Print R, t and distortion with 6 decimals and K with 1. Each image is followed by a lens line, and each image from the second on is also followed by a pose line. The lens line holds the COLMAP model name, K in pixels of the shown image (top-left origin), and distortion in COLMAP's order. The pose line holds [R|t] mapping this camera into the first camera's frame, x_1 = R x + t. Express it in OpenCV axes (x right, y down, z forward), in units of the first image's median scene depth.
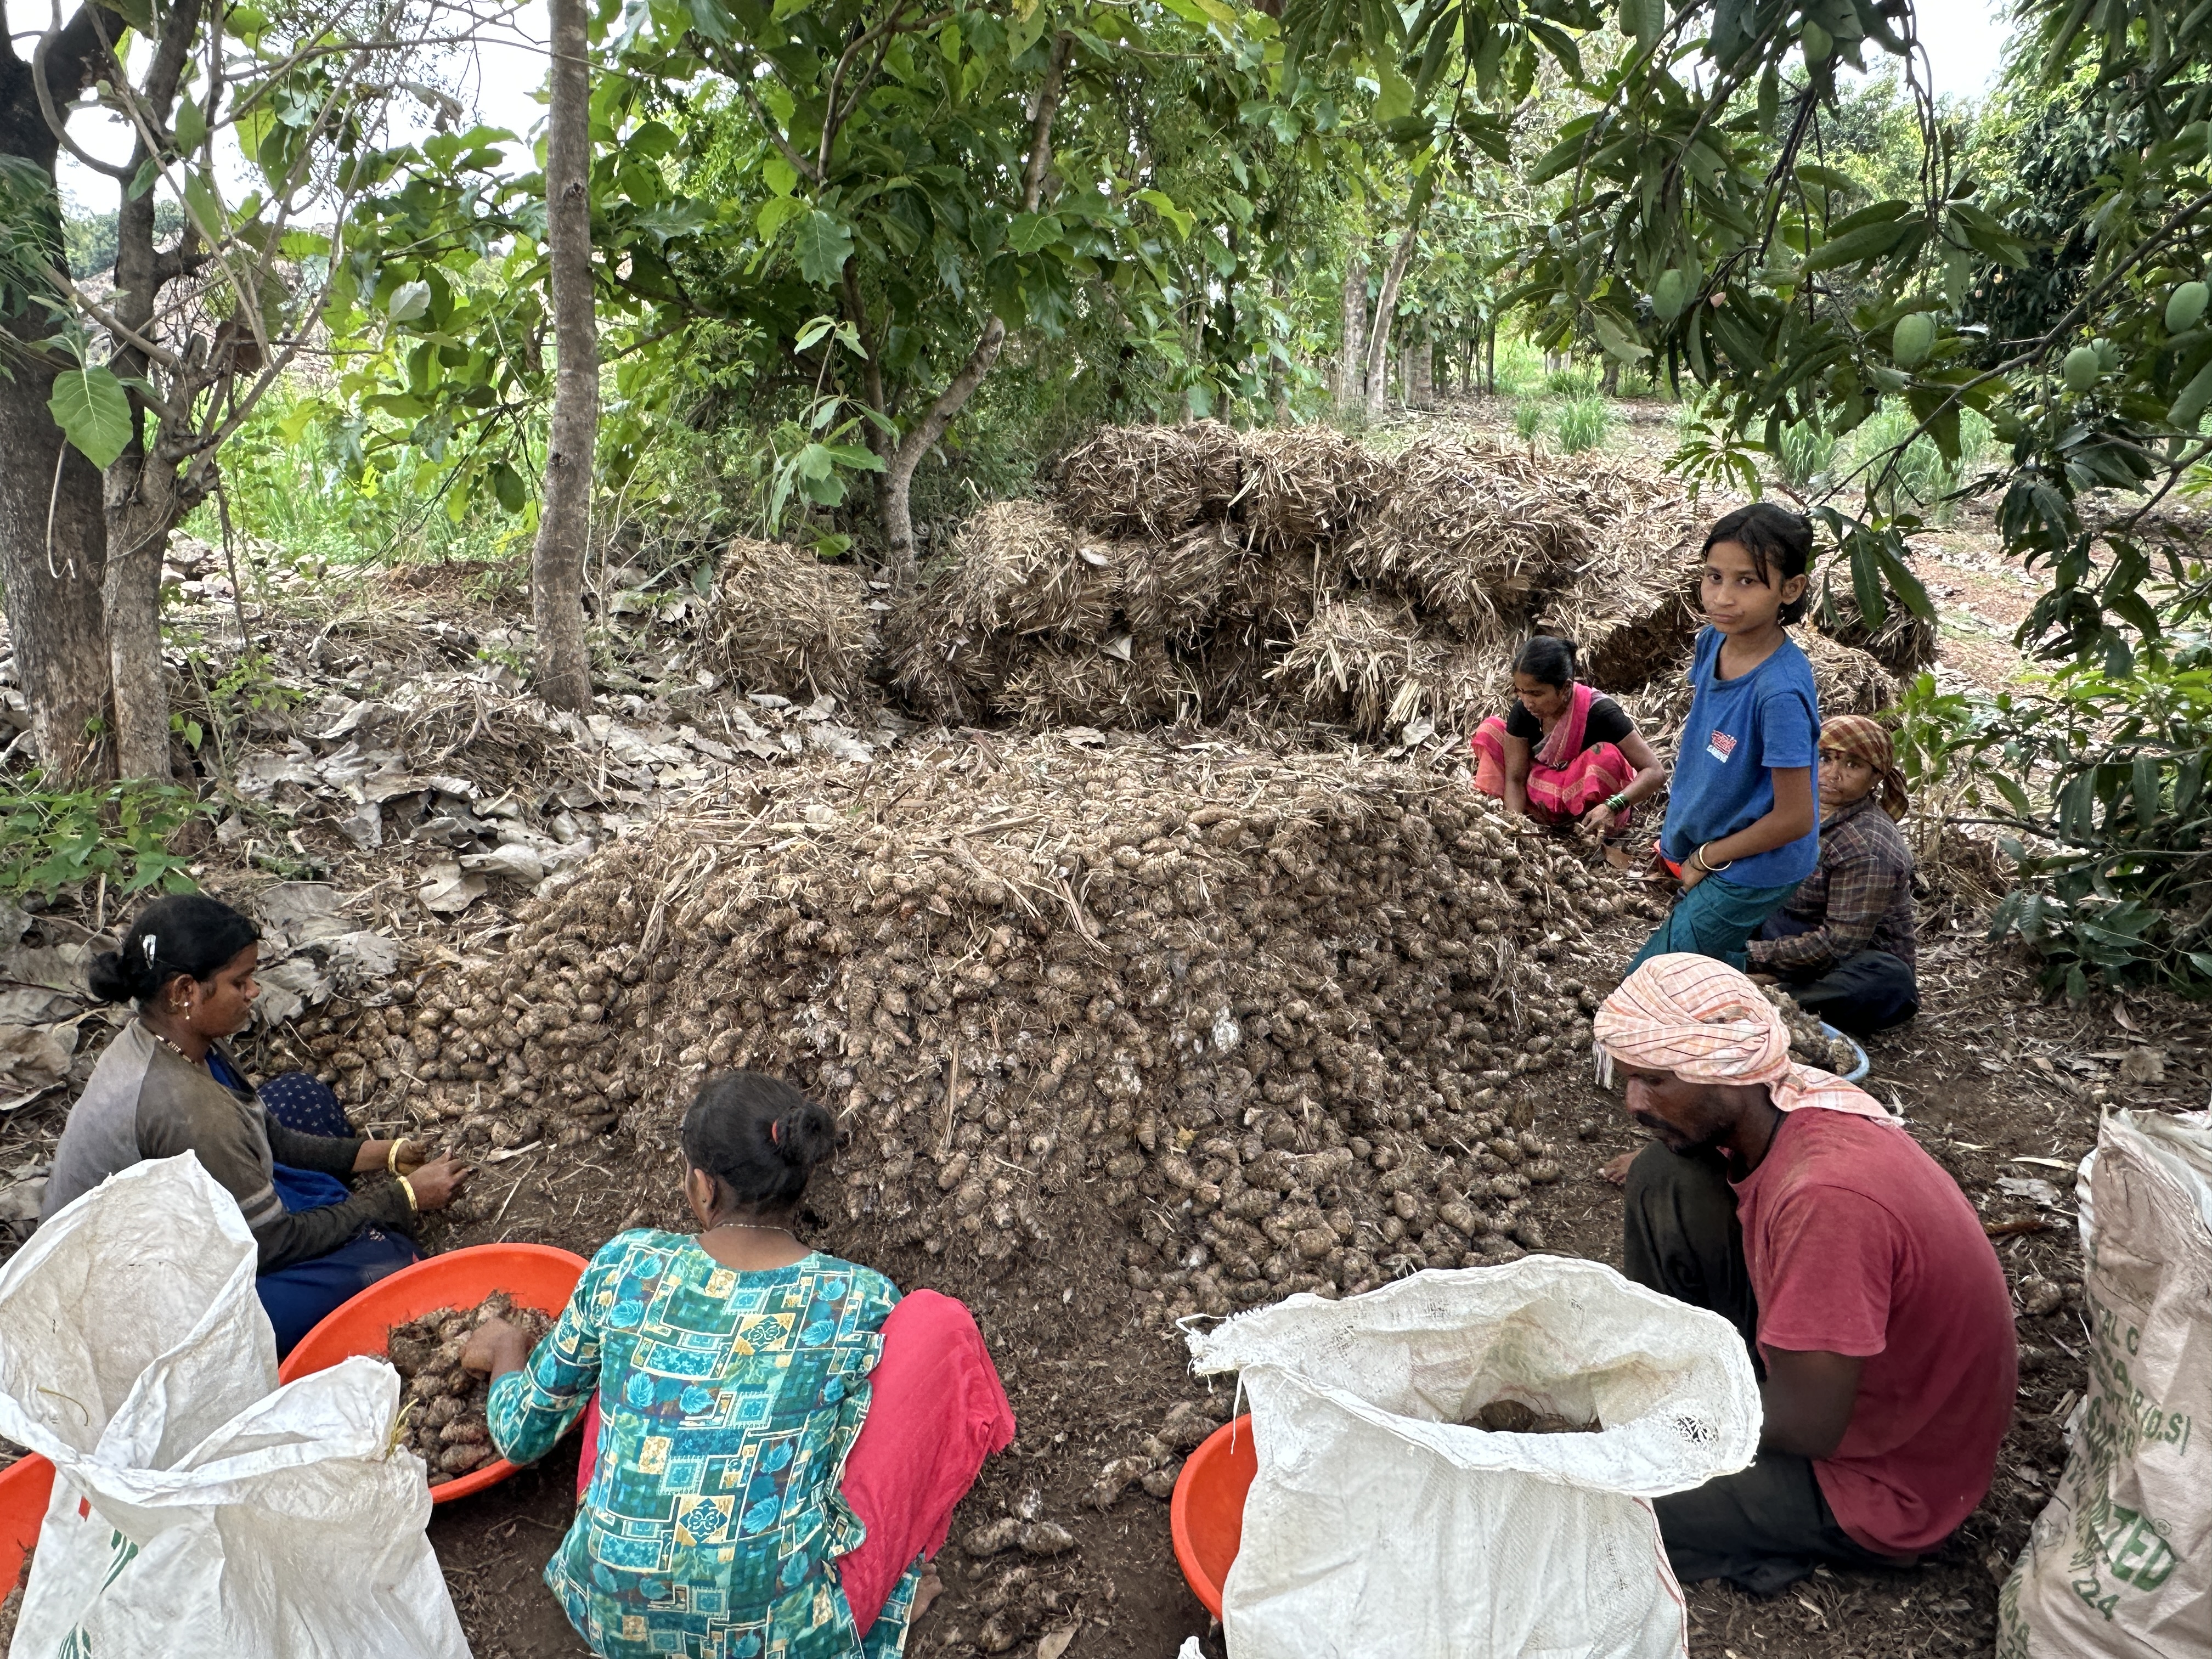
lens RADIAL K [[1545.4, 0, 1114.7], [0, 1545.4, 834.6], [0, 0, 1]] dist [-0.002261, -0.003102]
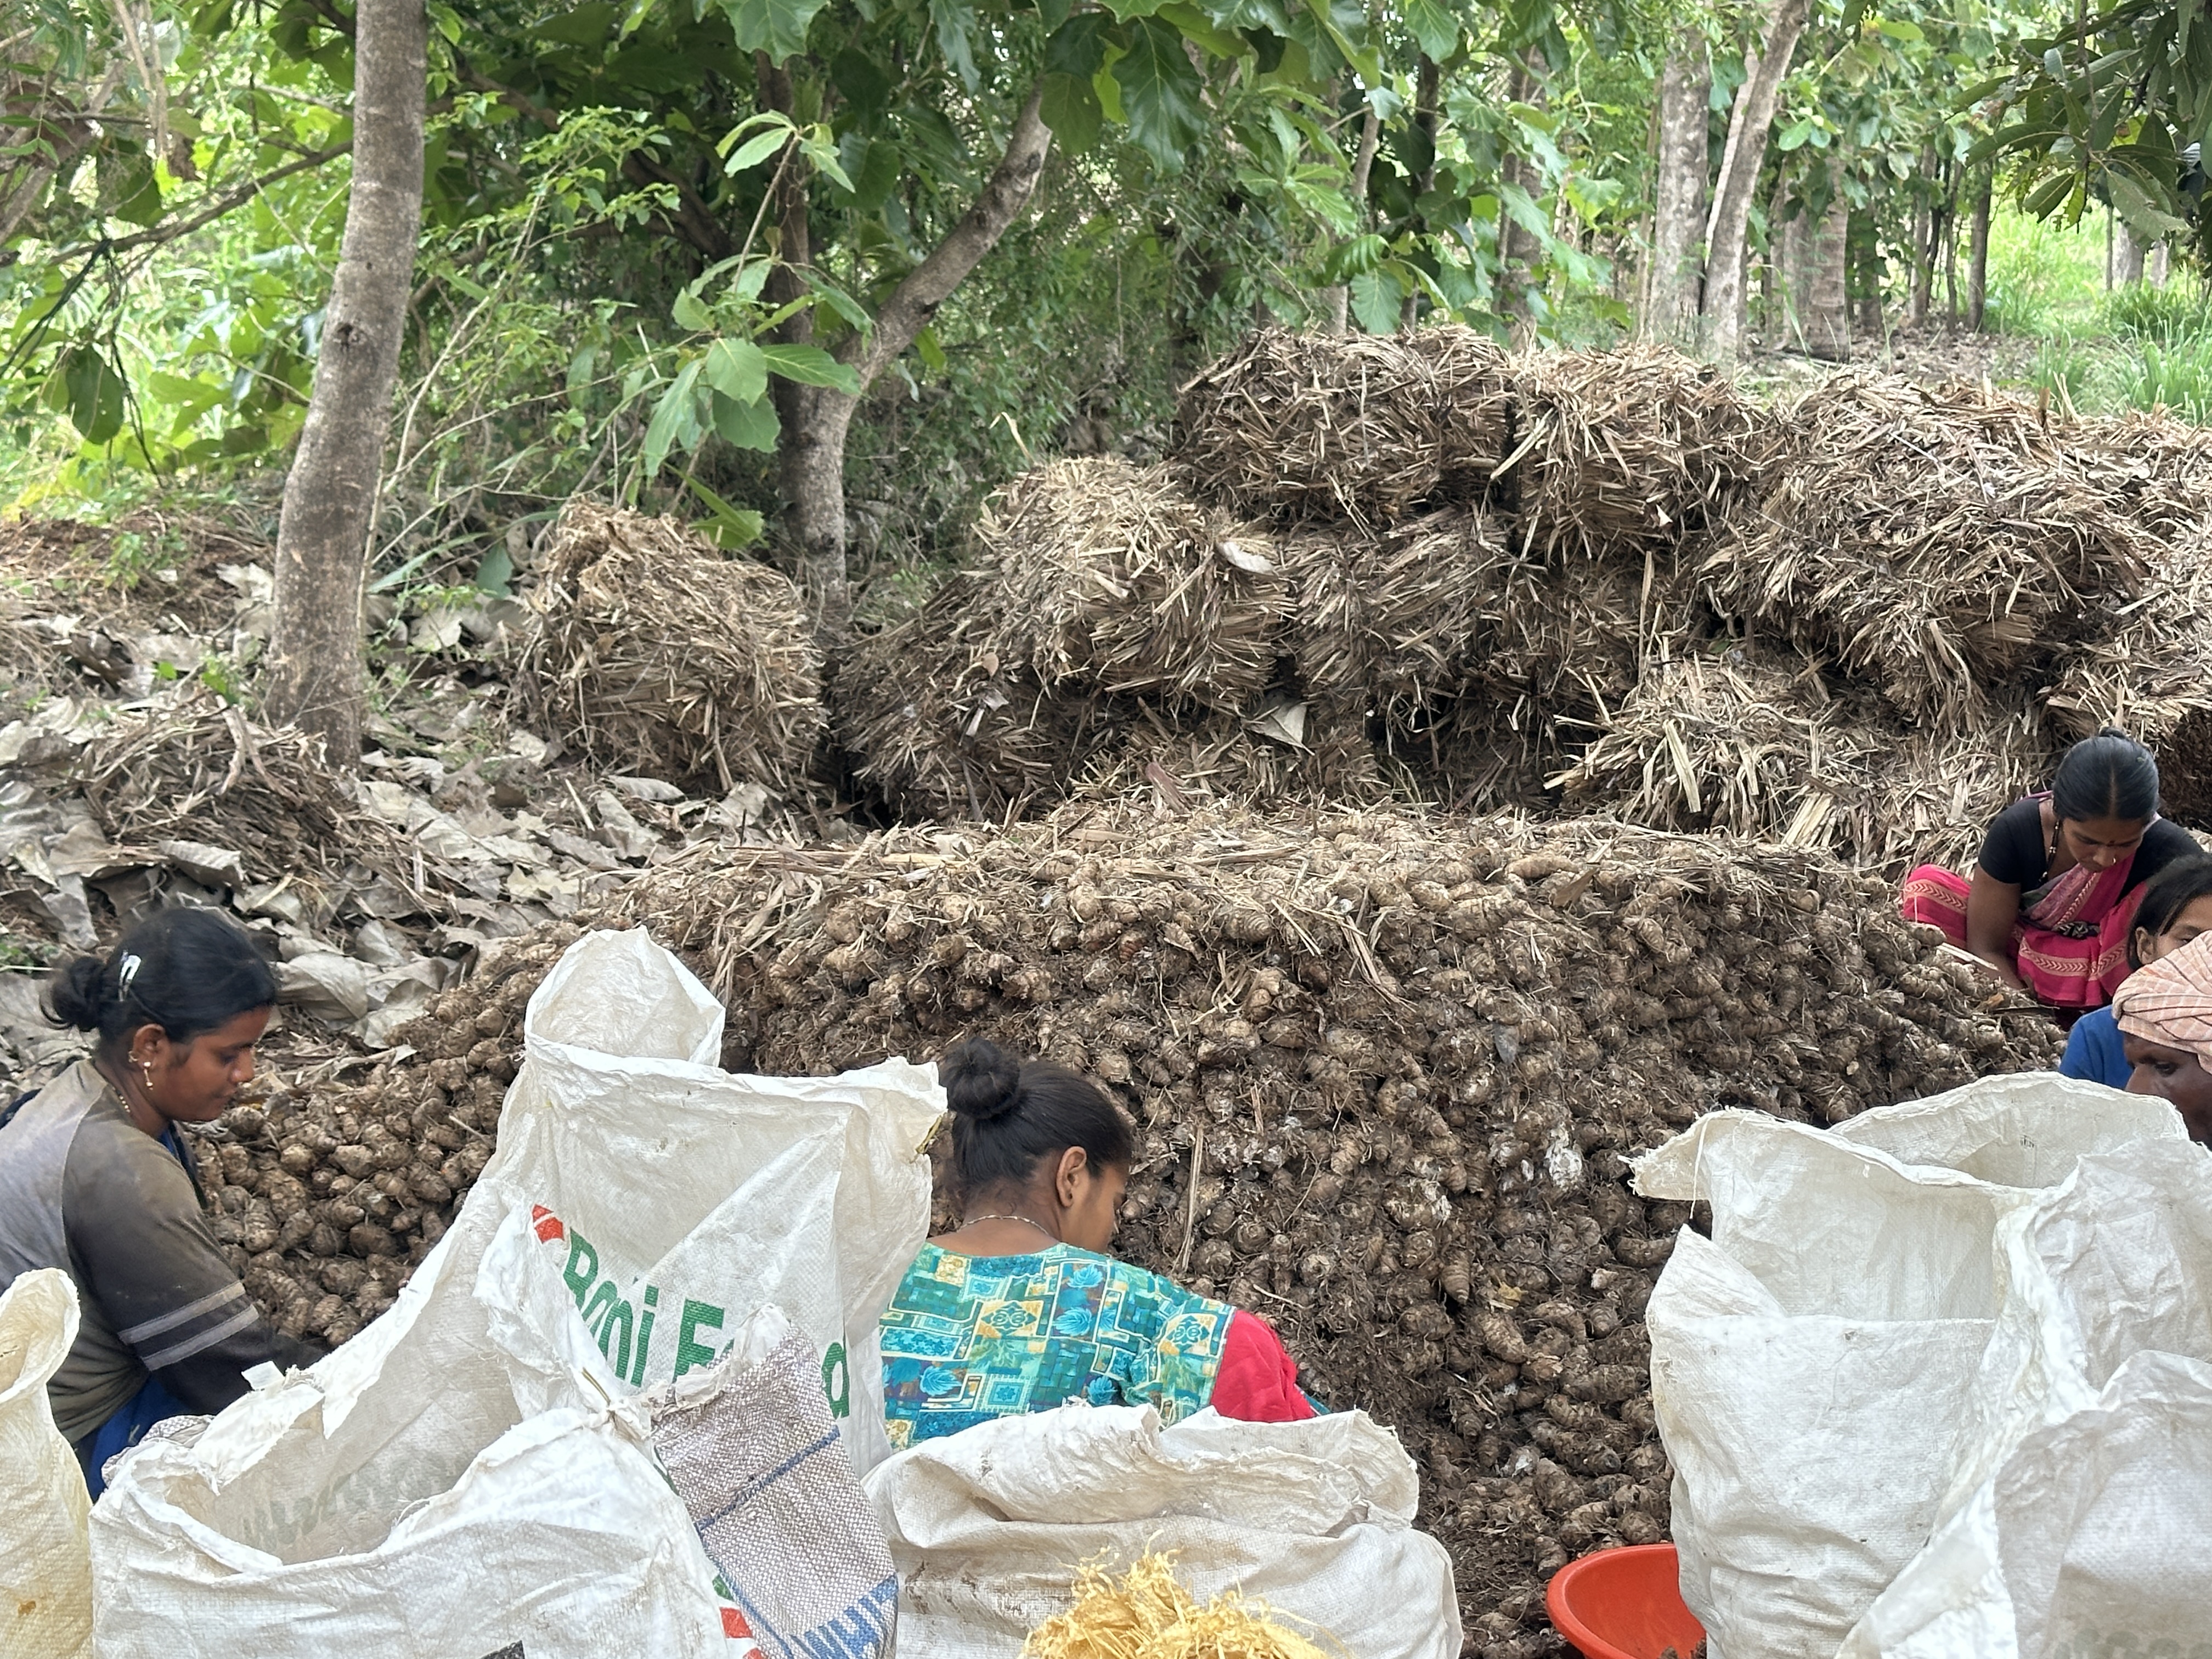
lens RADIAL K [[4007.7, 0, 1112.0], [0, 4007.7, 842.3], [0, 0, 1]] dist [0.150432, 0.000000]
pose [[0.998880, 0.040592, 0.024328, -0.093270], [-0.036626, 0.988640, -0.145774, 0.133645], [-0.029969, 0.144720, 0.989019, -0.409170]]
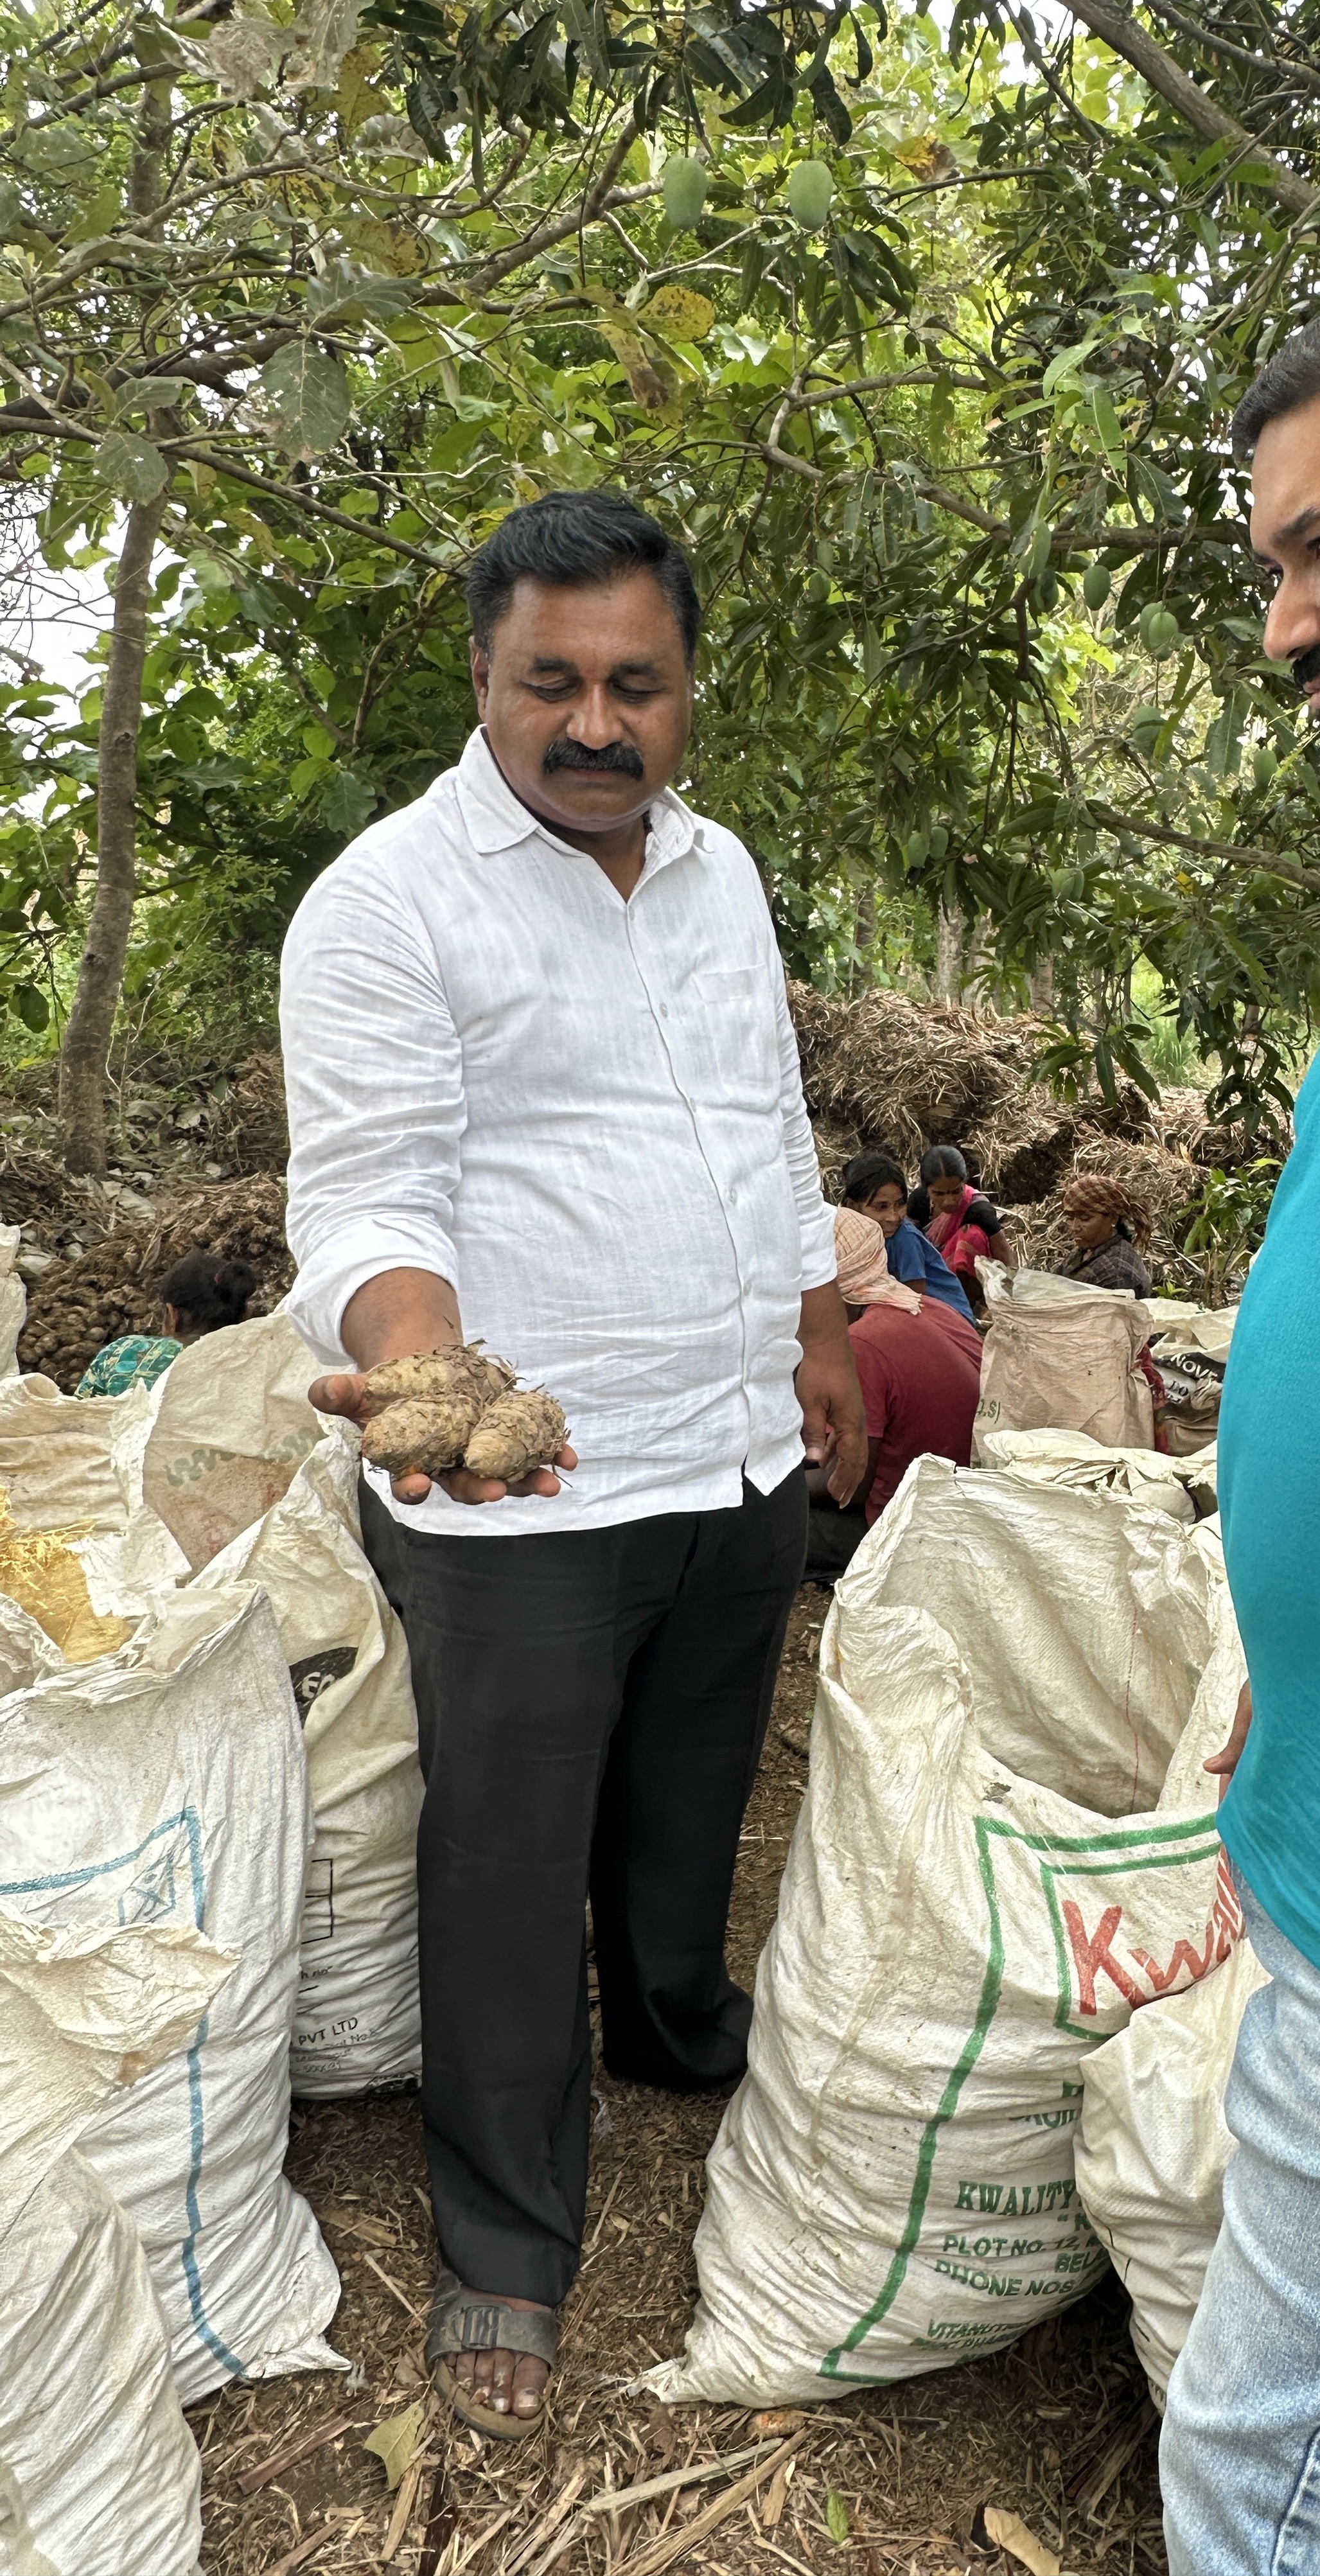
lens RADIAL K [[1916.1, 0, 991.9], [0, 1916.1, 1299.4], [0, 0, 1]] dist [0.008525, -0.002516]
pose [[0.992481, 0.029730, 0.118732, 0.126538], [-0.012371, 0.989450, -0.144347, 0.182110], [-0.121770, 0.141793, 0.982378, -0.399276]]
